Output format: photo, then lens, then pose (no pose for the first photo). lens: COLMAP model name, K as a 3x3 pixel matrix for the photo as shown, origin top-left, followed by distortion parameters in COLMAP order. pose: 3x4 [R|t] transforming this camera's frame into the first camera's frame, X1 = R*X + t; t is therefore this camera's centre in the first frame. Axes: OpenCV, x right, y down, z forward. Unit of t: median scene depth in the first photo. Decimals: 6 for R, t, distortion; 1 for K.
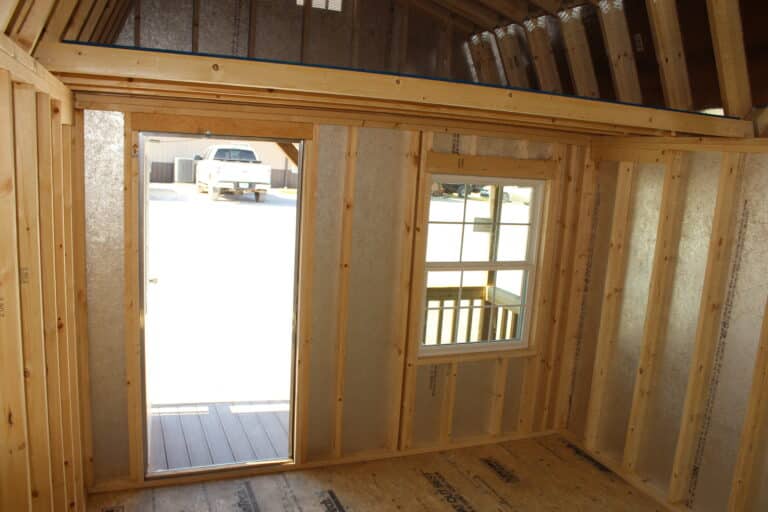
lens RADIAL K [[651.8, 0, 370.5], [0, 651.8, 273.0], [0, 0, 1]] dist [-0.150035, 0.117162]
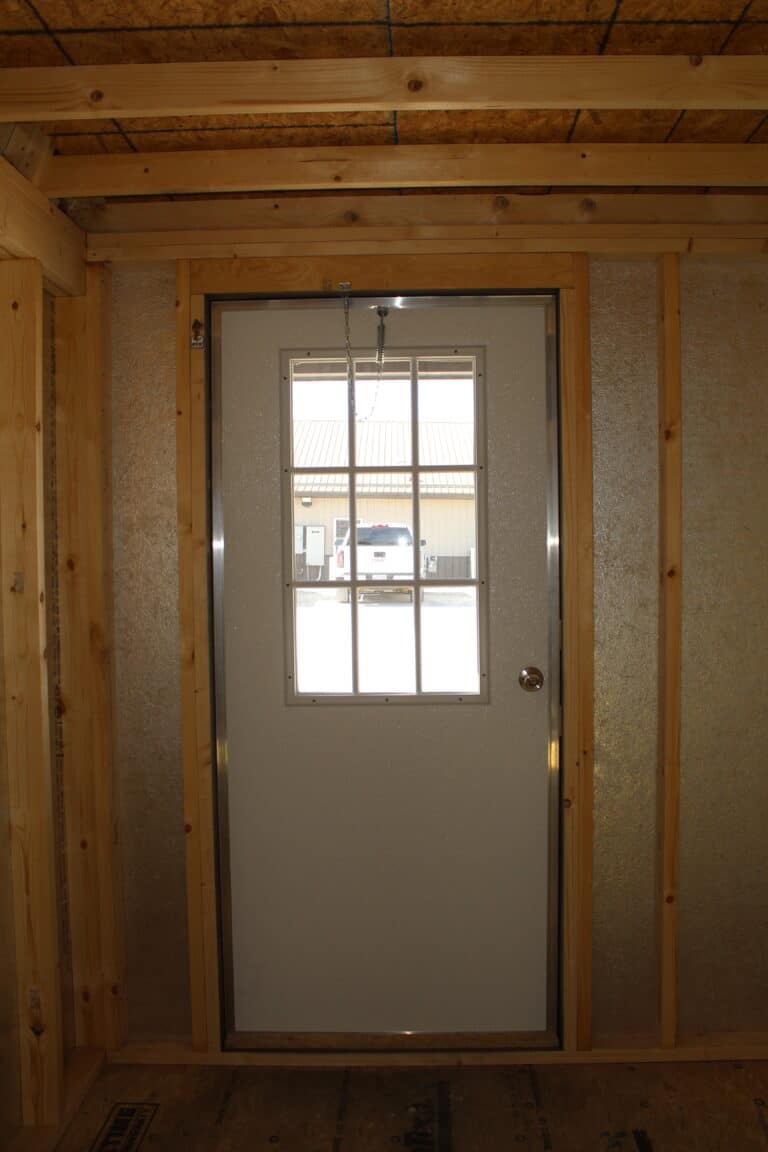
lens RADIAL K [[977.7, 0, 383.1], [0, 977.7, 574.6], [0, 0, 1]] dist [-0.150035, 0.117162]
pose [[0.919176, -0.058580, -0.389467, 0.032053], [-0.005774, 0.986766, -0.162047, 0.086991], [0.393806, 0.151199, 0.906673, 0.330661]]
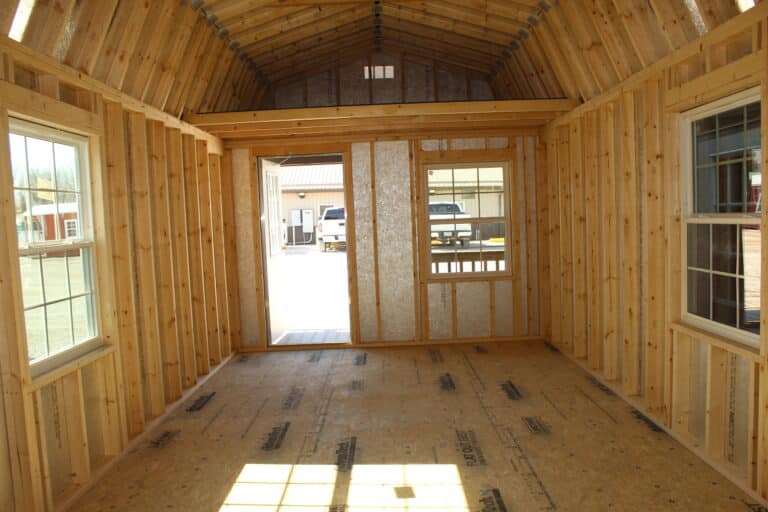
lens RADIAL K [[651.8, 0, 378.5], [0, 651.8, 258.7], [0, 0, 1]] dist [-0.150035, 0.117162]
pose [[0.927760, -0.080818, -0.364321, 0.553370], [0.034640, 0.990703, -0.131555, 0.292687], [0.371566, 0.109431, 0.921935, -0.535594]]
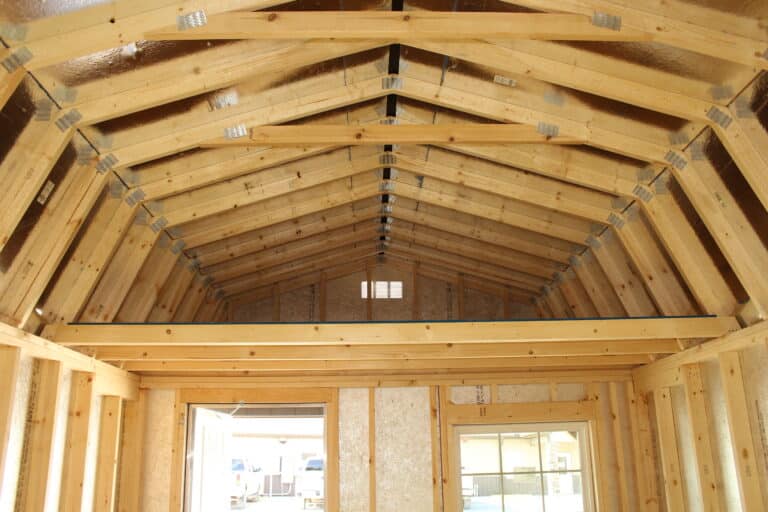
lens RADIAL K [[651.8, 0, 362.3], [0, 651.8, 268.0], [0, 0, 1]] dist [-0.150035, 0.117162]
pose [[0.929502, -0.176112, -0.324052, 0.321420], [0.003735, 0.883078, -0.469211, 0.102741], [0.368797, 0.434922, 0.821481, -0.006142]]
